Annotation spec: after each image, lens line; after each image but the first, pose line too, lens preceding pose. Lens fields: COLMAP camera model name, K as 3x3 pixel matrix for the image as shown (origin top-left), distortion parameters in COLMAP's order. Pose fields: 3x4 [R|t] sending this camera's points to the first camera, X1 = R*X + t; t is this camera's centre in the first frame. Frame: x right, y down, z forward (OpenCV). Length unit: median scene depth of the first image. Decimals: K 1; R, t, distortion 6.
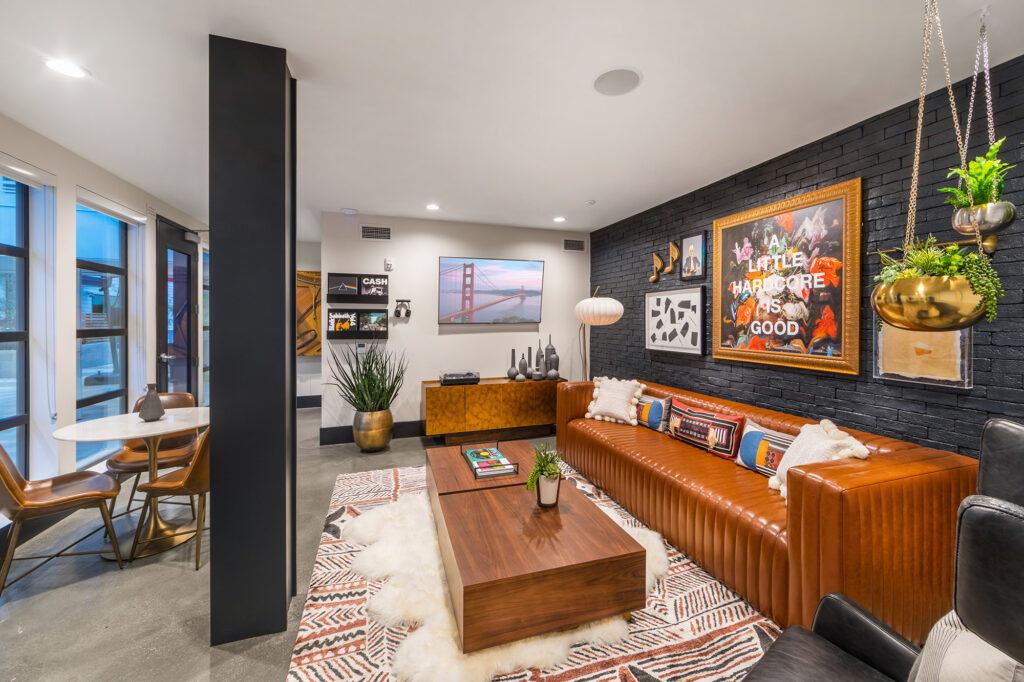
lens RADIAL K [[391.7, 0, 512.9], [0, 391.7, 329.9], [0, 0, 1]] dist [-0.024191, -0.000464]
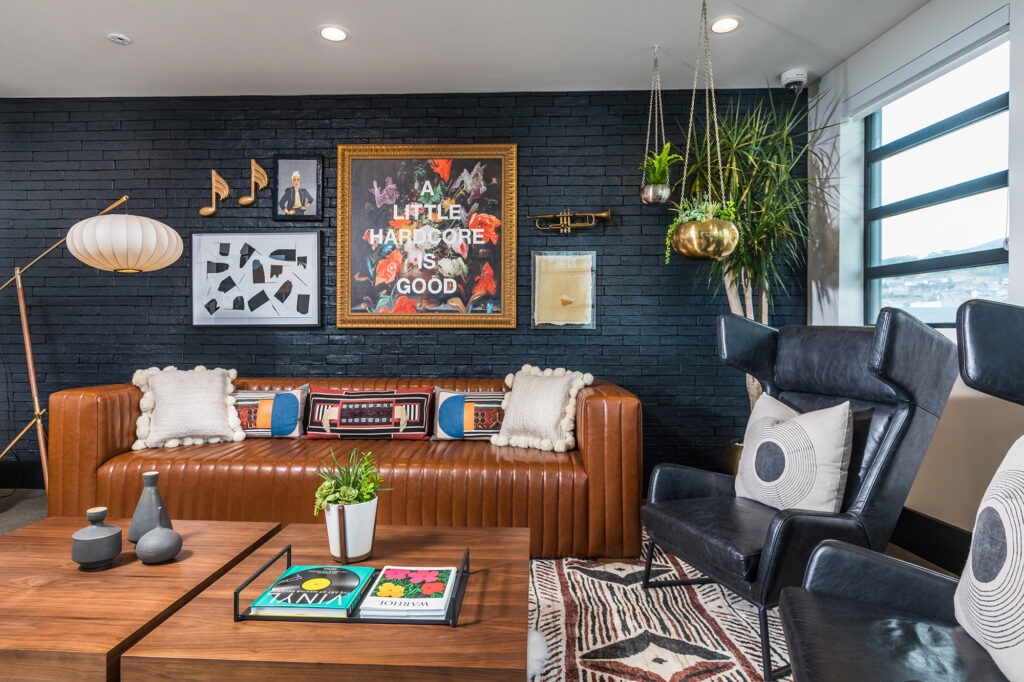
lens RADIAL K [[539.2, 0, 513.1], [0, 539.2, 335.6], [0, 0, 1]] dist [0.002874, 0.000322]
pose [[0.368961, -0.014323, 0.929334, -0.400794], [0.014397, 0.999849, 0.009694, 0.098802], [-0.929333, 0.009803, 0.369112, 0.363931]]
